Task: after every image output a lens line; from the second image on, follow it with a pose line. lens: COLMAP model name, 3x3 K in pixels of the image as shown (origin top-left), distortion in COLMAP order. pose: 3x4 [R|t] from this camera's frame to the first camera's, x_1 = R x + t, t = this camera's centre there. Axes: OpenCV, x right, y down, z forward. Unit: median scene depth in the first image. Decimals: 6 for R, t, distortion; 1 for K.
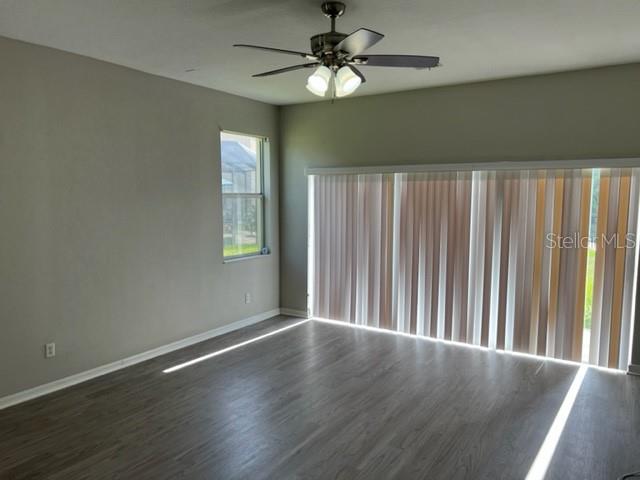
lens RADIAL K [[482.8, 0, 318.7], [0, 482.8, 240.7], [0, 0, 1]] dist [0.065781, -0.079586]
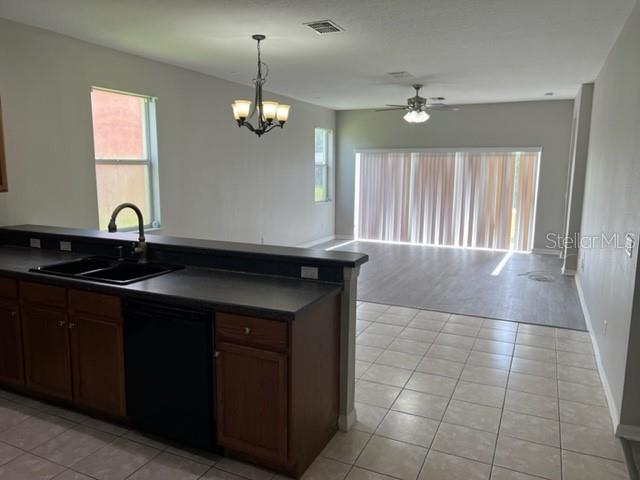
lens RADIAL K [[482.8, 0, 316.1], [0, 482.8, 235.7], [0, 0, 1]] dist [0.065781, -0.079586]
pose [[0.992309, -0.009019, 0.123456, -0.428033], [0.003967, 0.999147, 0.041104, 0.092521], [-0.123722, -0.040299, 0.991498, -0.757257]]
